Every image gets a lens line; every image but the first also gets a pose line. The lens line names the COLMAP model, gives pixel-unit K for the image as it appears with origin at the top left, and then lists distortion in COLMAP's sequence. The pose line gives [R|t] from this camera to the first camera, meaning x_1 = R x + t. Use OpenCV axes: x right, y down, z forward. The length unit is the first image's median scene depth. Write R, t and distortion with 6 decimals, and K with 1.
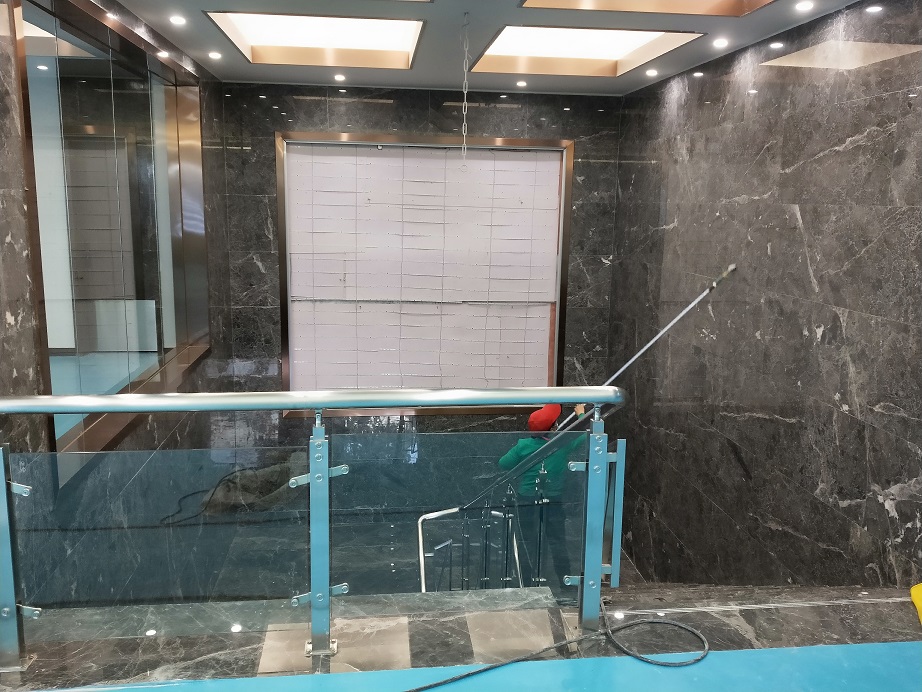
lens RADIAL K [[794.4, 0, 463.2], [0, 794.4, 345.0], [0, 0, 1]] dist [0.005797, -0.004518]
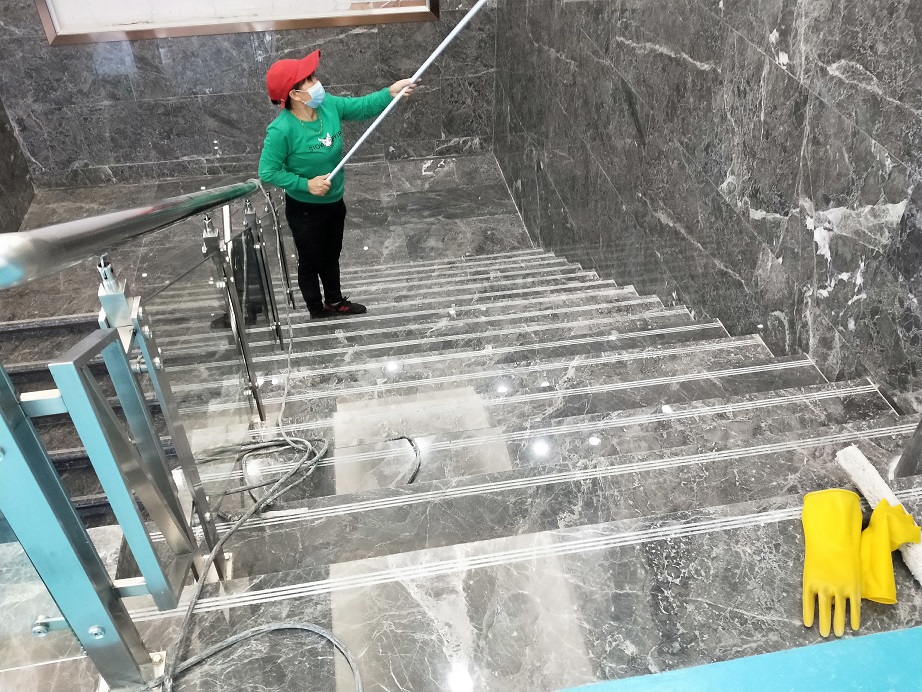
lens RADIAL K [[794.4, 0, 456.4], [0, 794.4, 332.4], [0, 0, 1]] dist [0.005797, -0.004518]
pose [[0.998517, -0.049824, 0.021928, 0.218782], [0.033094, 0.875452, 0.482171, -0.033827], [-0.043220, -0.480730, 0.875803, 0.404336]]
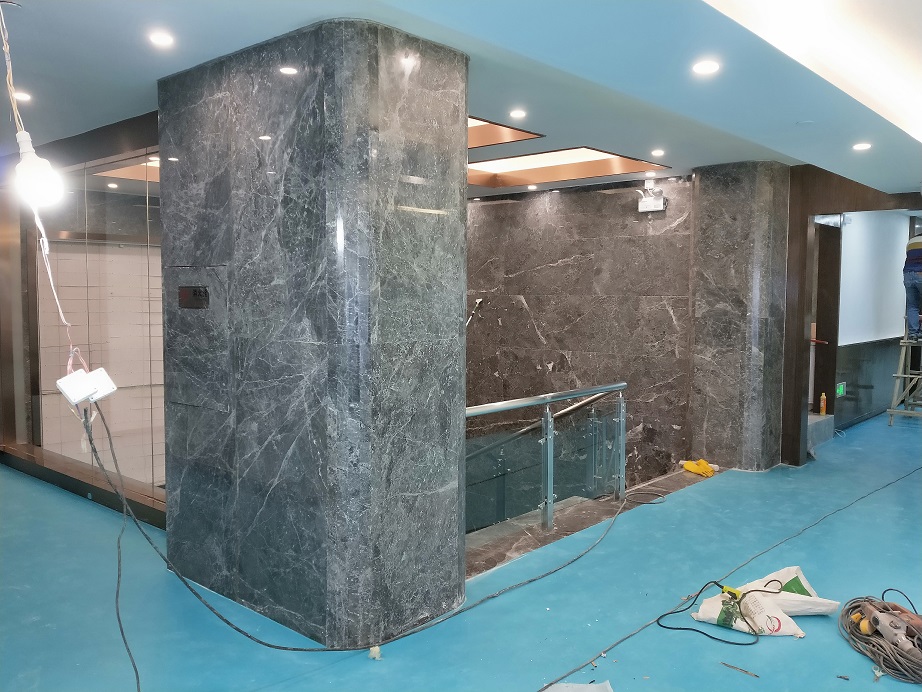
lens RADIAL K [[794.4, 0, 437.4], [0, 794.4, 340.1], [0, 0, 1]] dist [0.005797, -0.004518]
pose [[0.757835, -0.057549, 0.649903, -0.939169], [0.130015, 0.989445, -0.063992, 0.007709], [-0.639360, 0.132992, 0.757319, -0.198595]]
